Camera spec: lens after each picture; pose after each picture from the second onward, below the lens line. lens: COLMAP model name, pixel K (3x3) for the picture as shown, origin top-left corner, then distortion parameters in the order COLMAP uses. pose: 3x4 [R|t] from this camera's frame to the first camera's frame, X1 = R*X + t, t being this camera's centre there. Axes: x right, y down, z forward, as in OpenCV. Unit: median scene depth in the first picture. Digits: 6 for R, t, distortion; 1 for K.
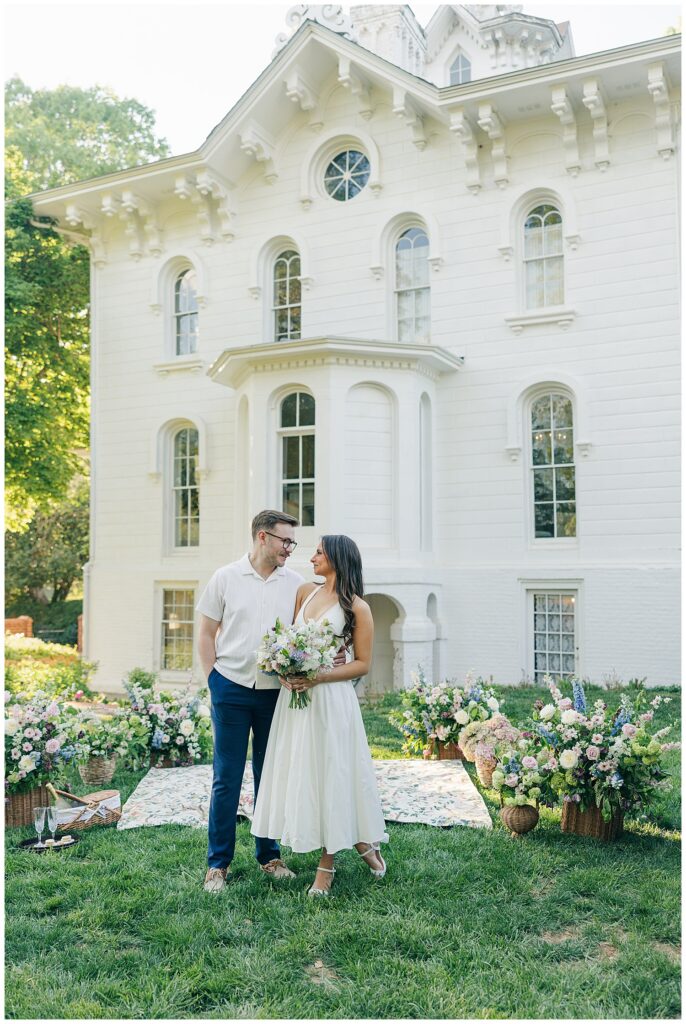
lens RADIAL K [[1119.8, 0, 339.8], [0, 1119.8, 527.3], [0, 0, 1]] dist [0.066096, -0.041744]
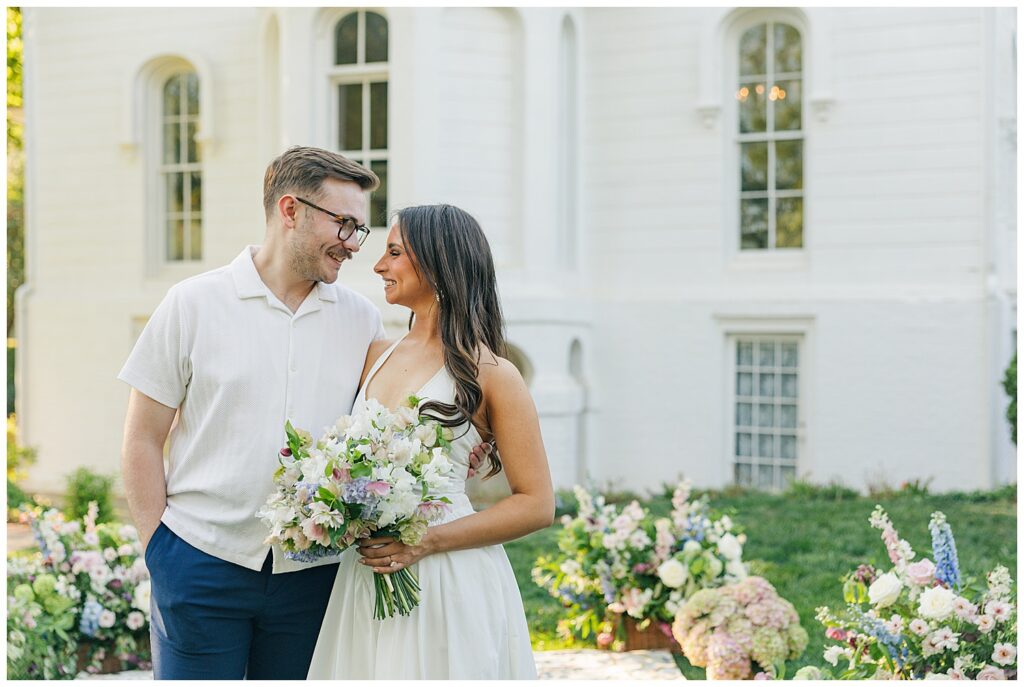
lens RADIAL K [[1119.8, 0, 497.2], [0, 1119.8, 319.5], [0, 0, 1]] dist [0.066096, -0.041744]
pose [[0.995926, 0.004530, 0.090056, -0.018443], [-0.008946, 0.998773, 0.048700, 0.018303], [-0.089725, -0.049307, 0.994745, 0.379048]]
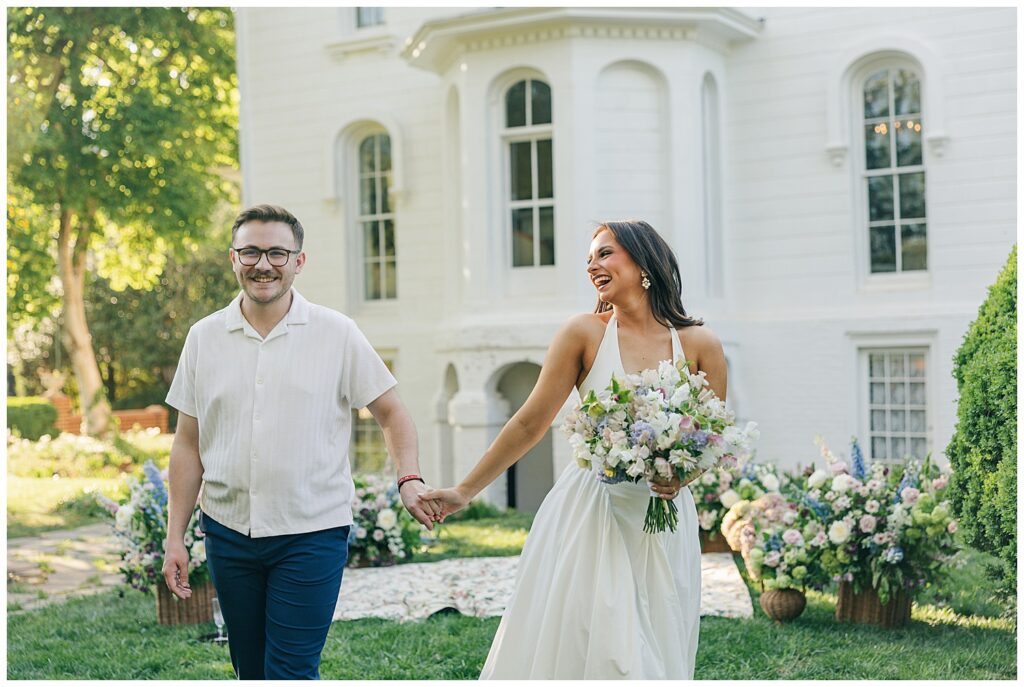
lens RADIAL K [[1338.7, 0, 512.0], [0, 1338.7, 343.5], [0, 0, 1]] dist [0.040986, -0.005275]
pose [[0.998990, -0.025671, -0.036886, -0.020718], [0.027813, 0.997884, 0.058772, -0.003029], [0.035299, -0.059739, 0.997590, 0.143865]]
